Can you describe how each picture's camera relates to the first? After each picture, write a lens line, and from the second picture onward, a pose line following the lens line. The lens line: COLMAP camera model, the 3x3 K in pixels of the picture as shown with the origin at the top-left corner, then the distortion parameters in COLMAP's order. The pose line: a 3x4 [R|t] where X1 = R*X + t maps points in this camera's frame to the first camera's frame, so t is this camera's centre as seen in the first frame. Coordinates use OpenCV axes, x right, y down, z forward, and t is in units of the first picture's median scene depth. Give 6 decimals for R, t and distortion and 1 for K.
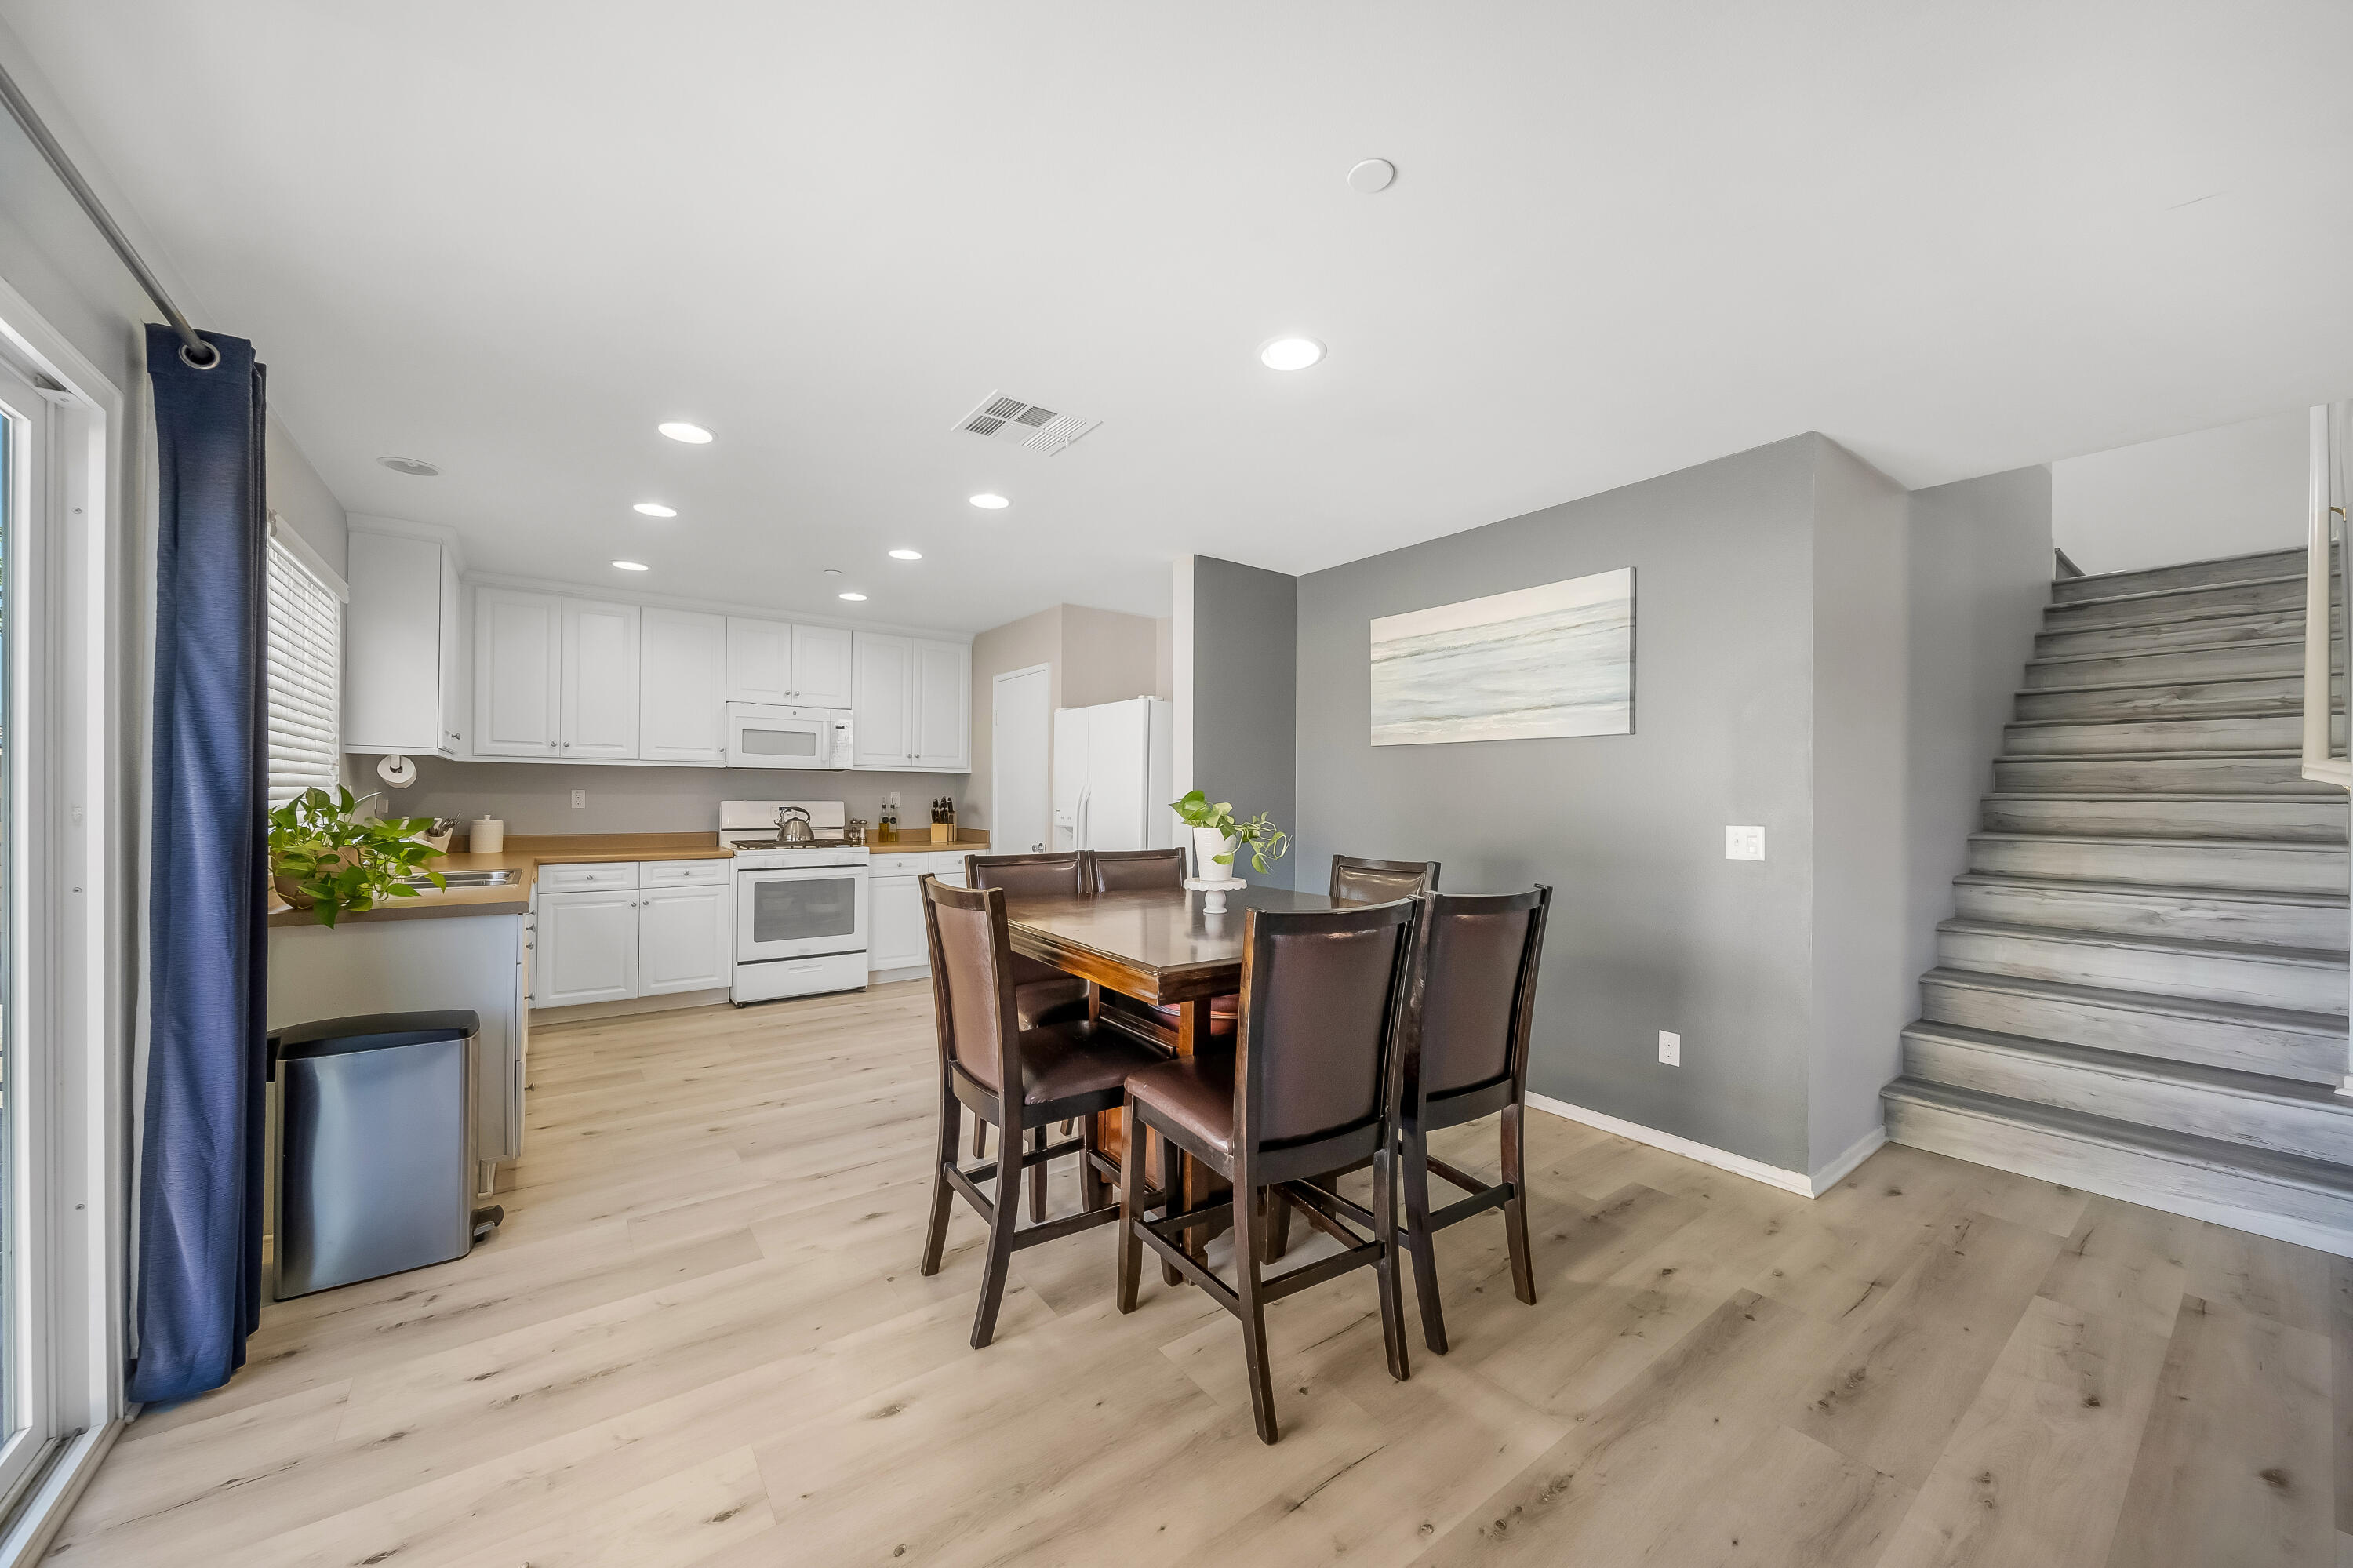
lens RADIAL K [[857.8, 0, 1175.1], [0, 857.8, 800.7], [0, 0, 1]] dist [0.011436, -0.002148]
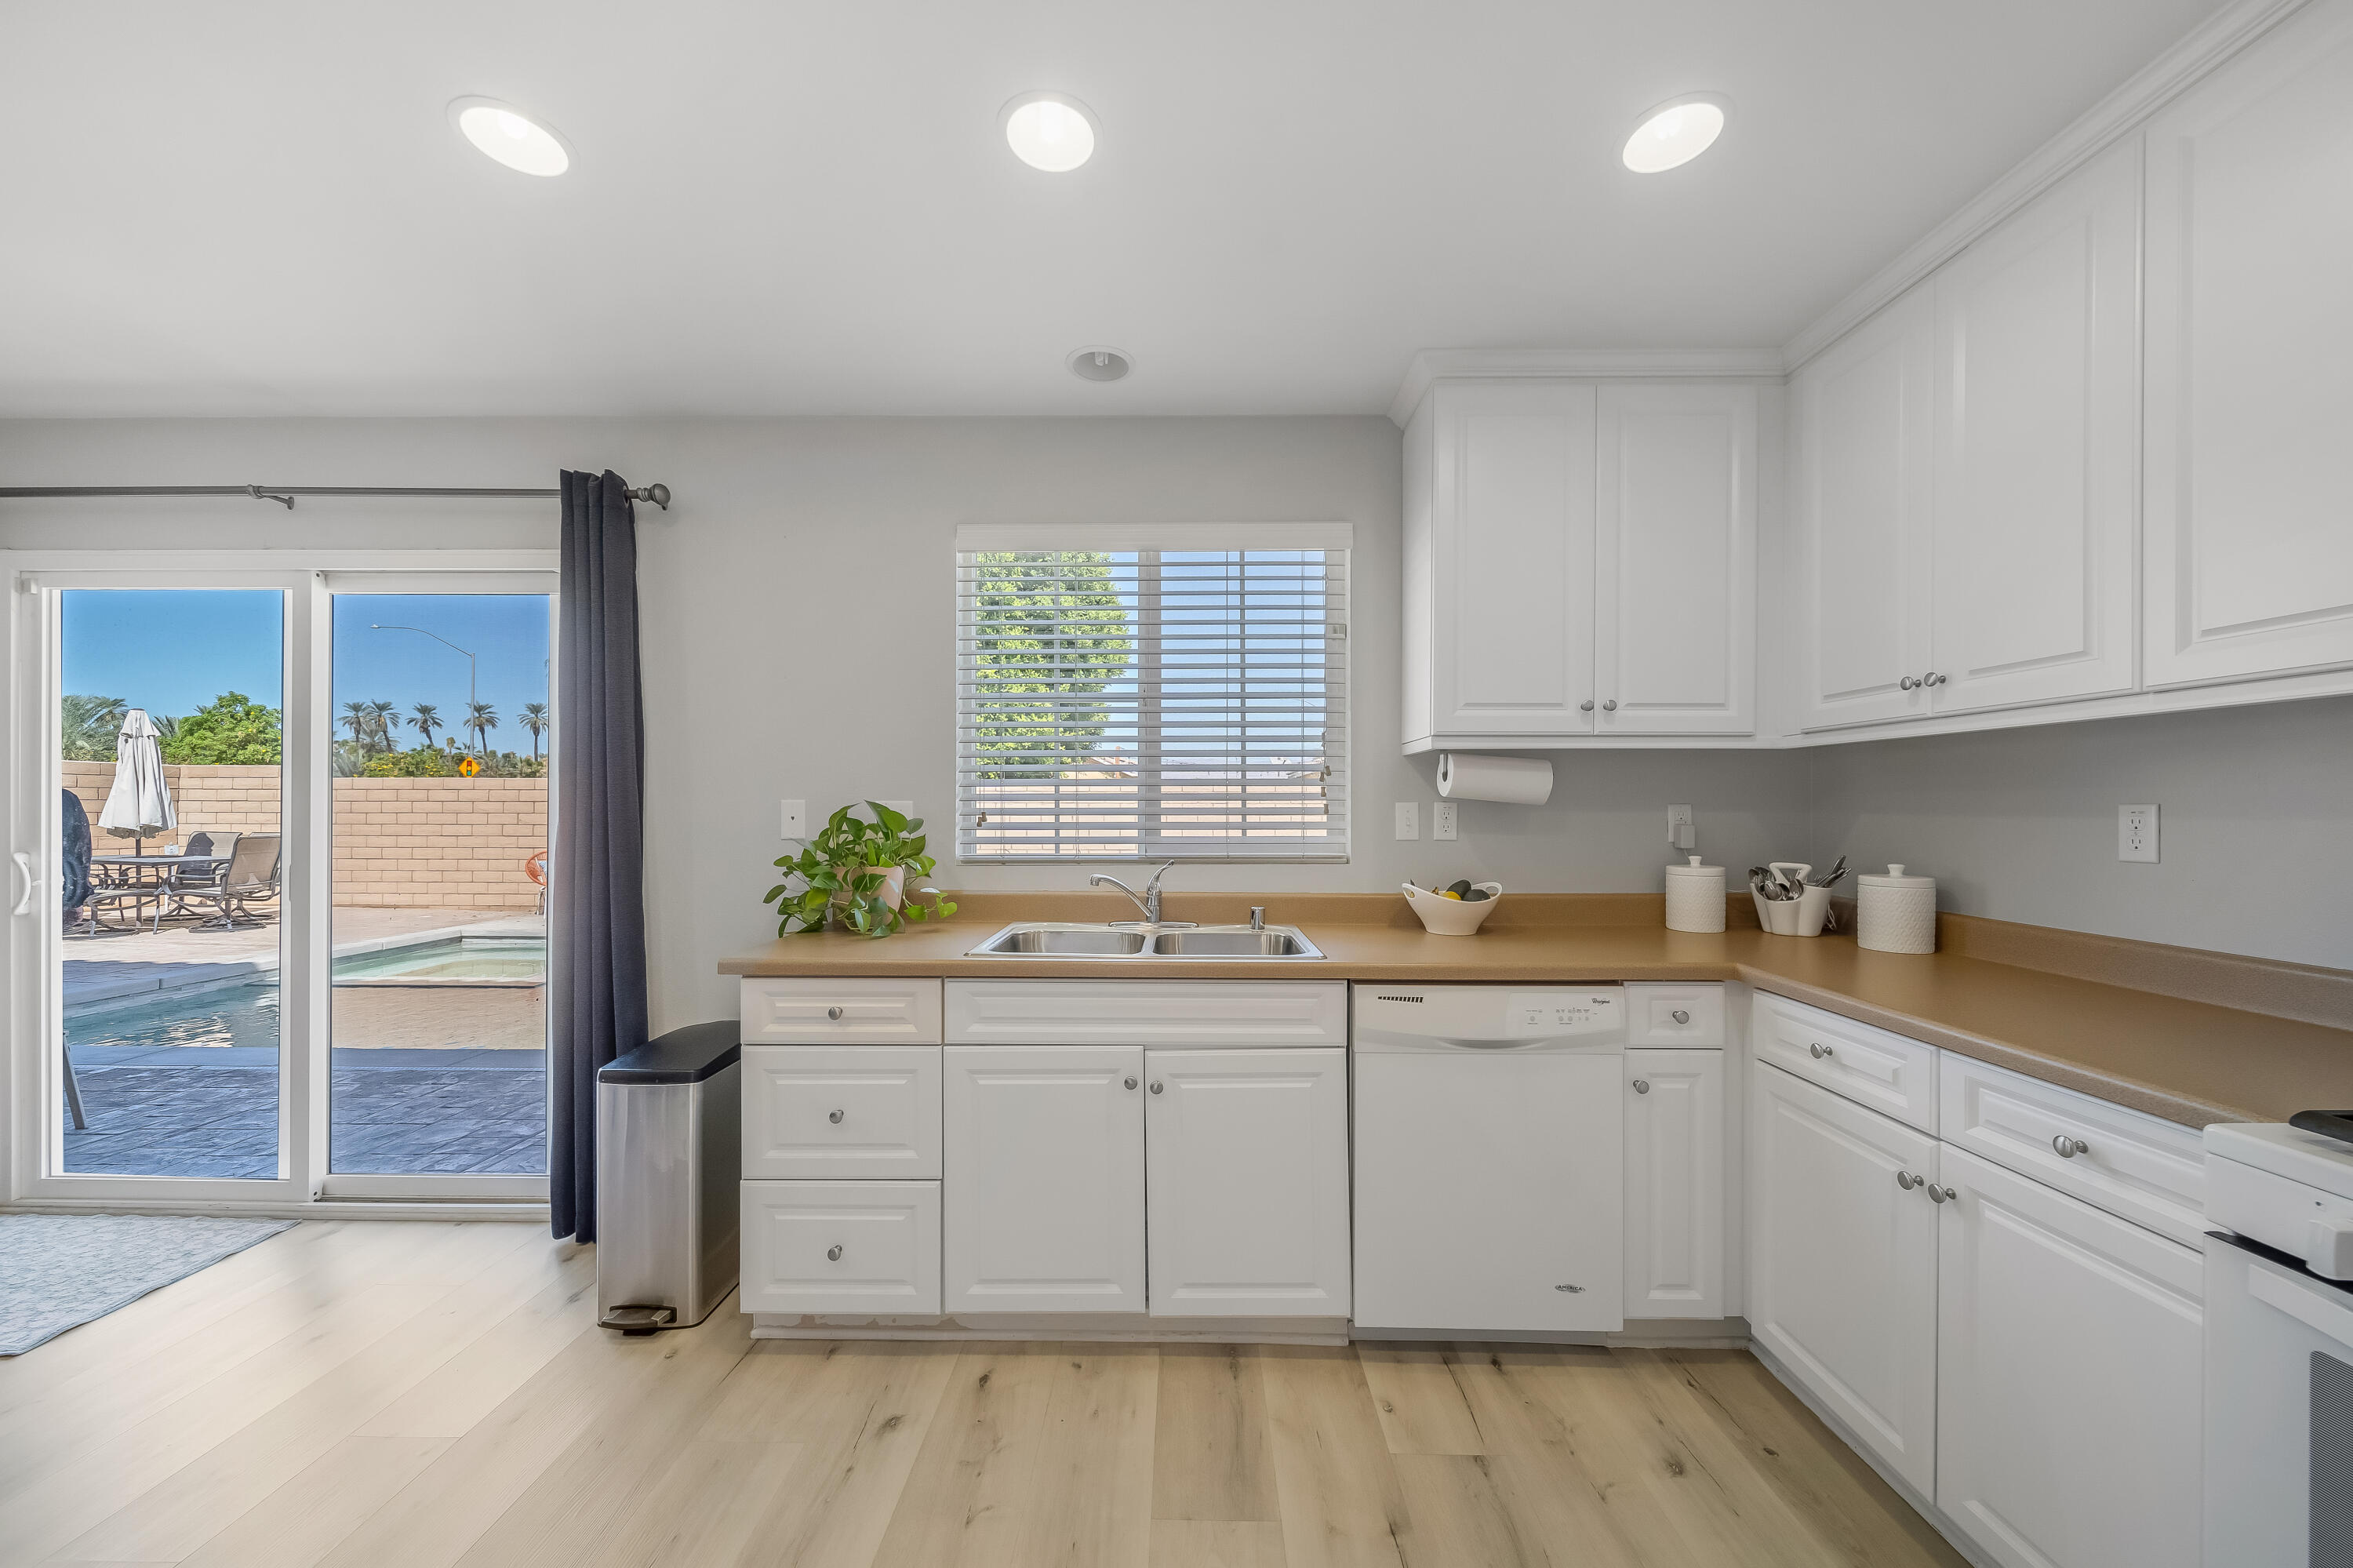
lens RADIAL K [[839.3, 0, 1172.0], [0, 839.3, 799.9], [0, 0, 1]] dist [-0.000691, -0.001965]
pose [[-0.604921, -0.015600, -0.796133, -0.238930], [-0.014412, 0.999859, -0.008642, -0.007444], [0.796155, 0.006247, -0.605060, 0.986176]]
